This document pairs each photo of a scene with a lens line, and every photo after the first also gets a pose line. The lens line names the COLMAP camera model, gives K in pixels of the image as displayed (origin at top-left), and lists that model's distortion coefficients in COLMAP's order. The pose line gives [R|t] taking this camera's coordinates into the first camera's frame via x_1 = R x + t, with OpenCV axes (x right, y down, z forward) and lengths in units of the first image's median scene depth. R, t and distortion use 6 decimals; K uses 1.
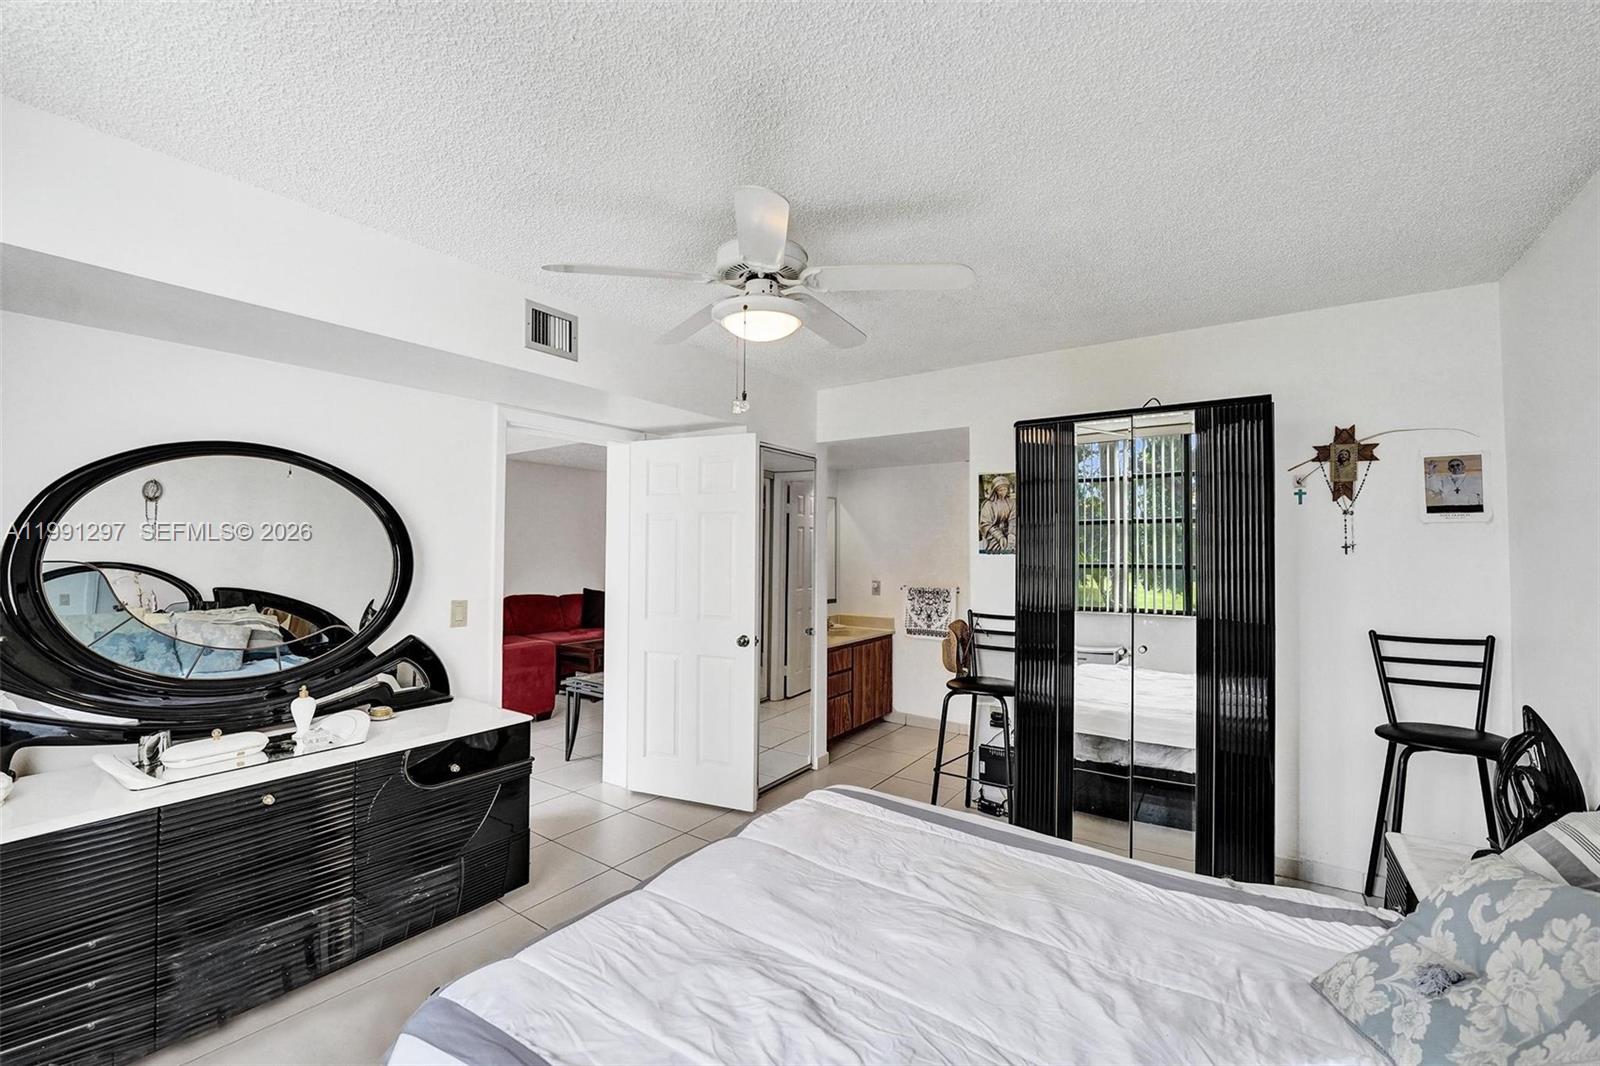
lens RADIAL K [[630.5, 0, 801.6], [0, 630.5, 538.1], [0, 0, 1]] dist [0.000235, 0.000002]
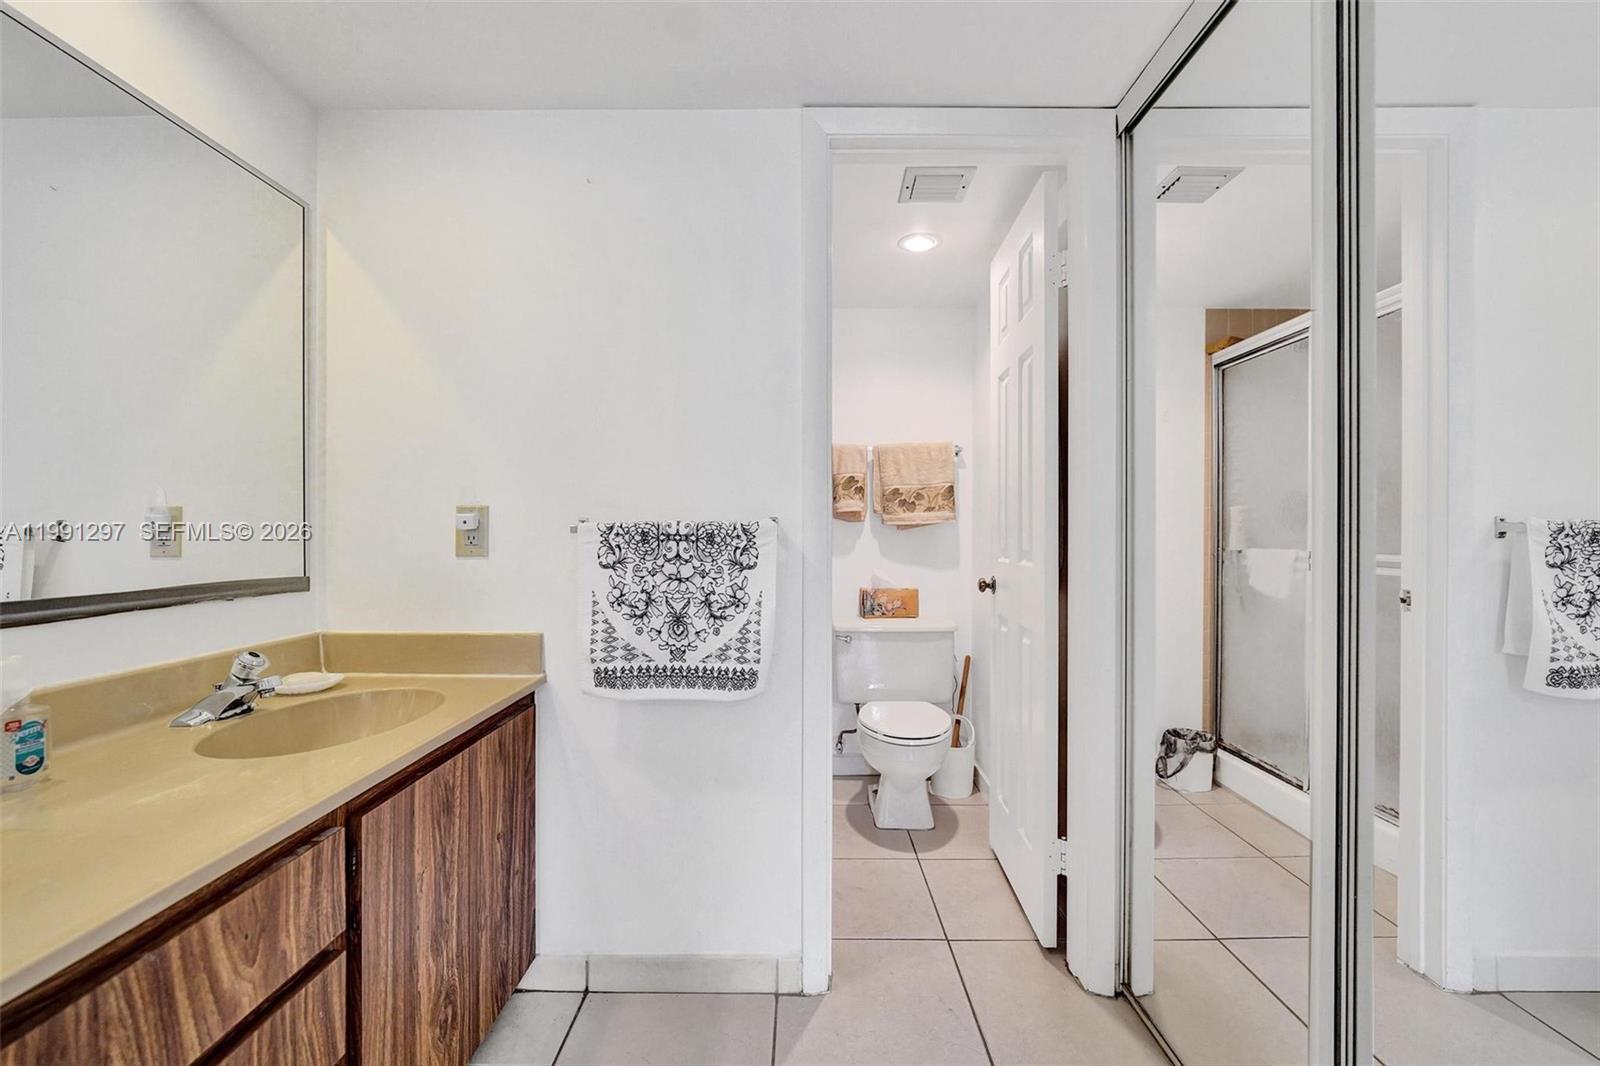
lens RADIAL K [[664.7, 0, 801.0], [0, 664.7, 518.4], [0, 0, 1]] dist [-0.011662, 0.002025]
pose [[0.817673, -0.001165, 0.575681, 0.072363], [-0.005663, 0.999933, 0.010068, 0.073880], [-0.575655, -0.011493, 0.817612, 0.718169]]
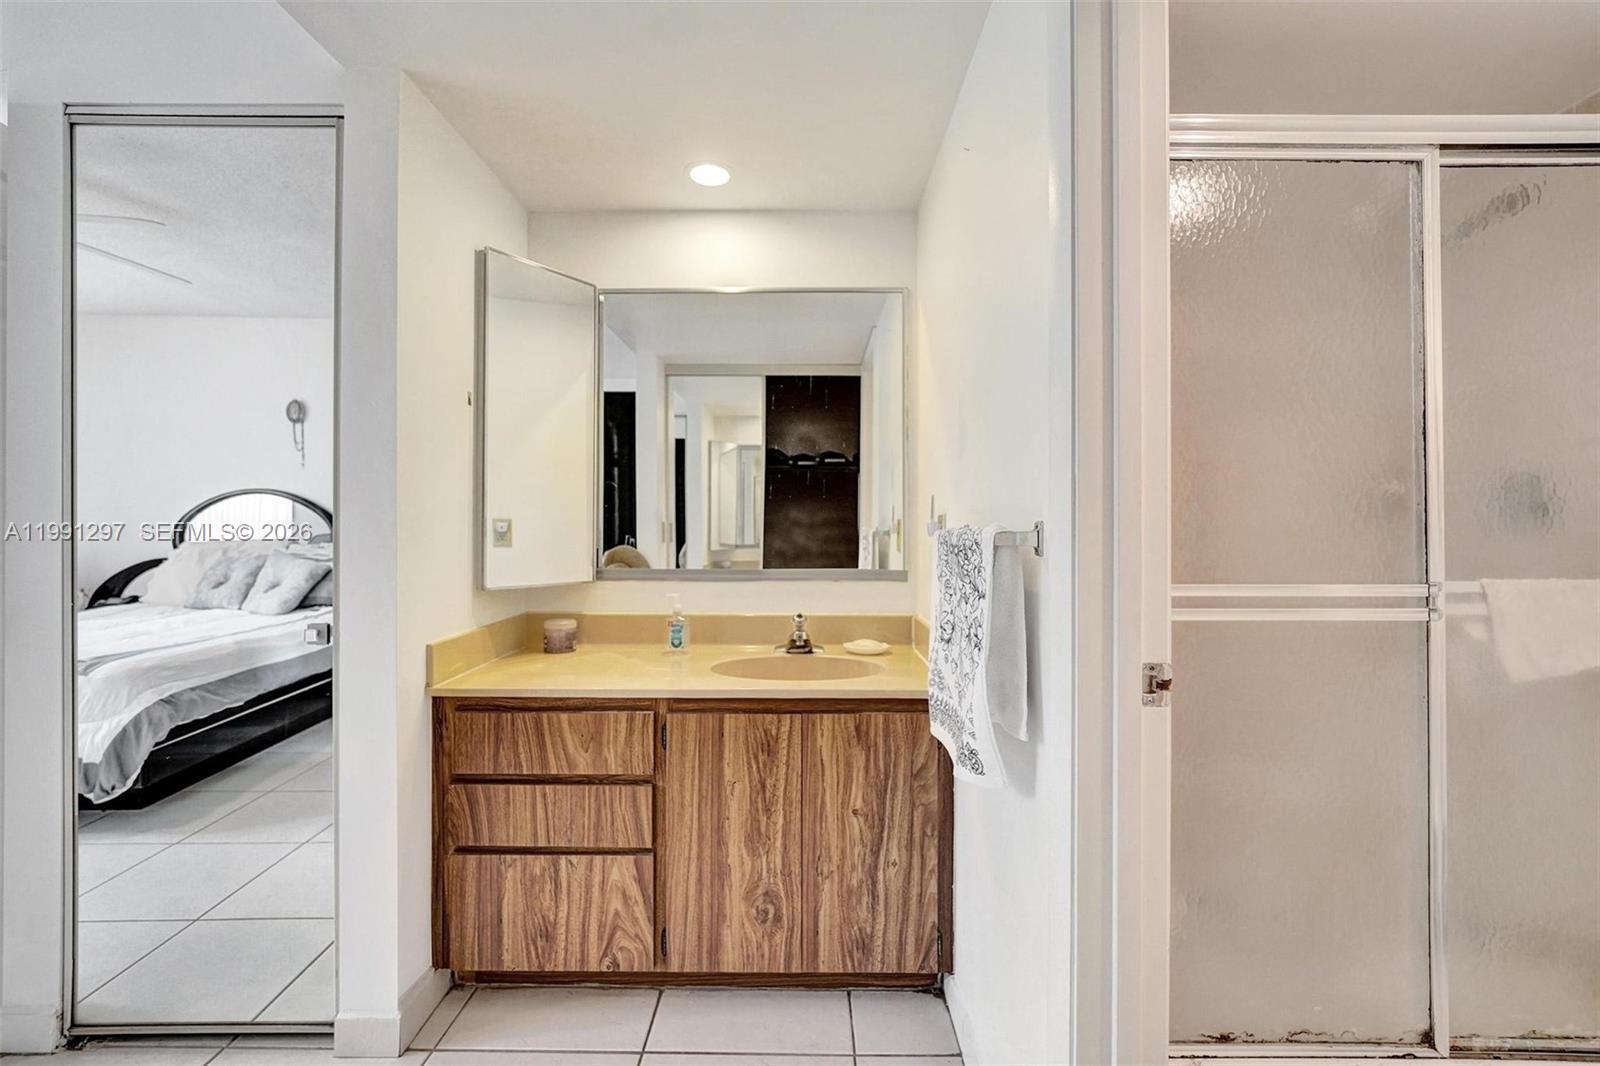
lens RADIAL K [[664.7, 0, 816.2], [0, 664.7, 540.3], [0, 0, 1]] dist [-0.011662, 0.002025]
pose [[0.580836, -0.001297, -0.814019, 0.372120], [0.019833, 0.999724, 0.012559, 0.080385], [0.813779, -0.023439, 0.580702, 0.827787]]
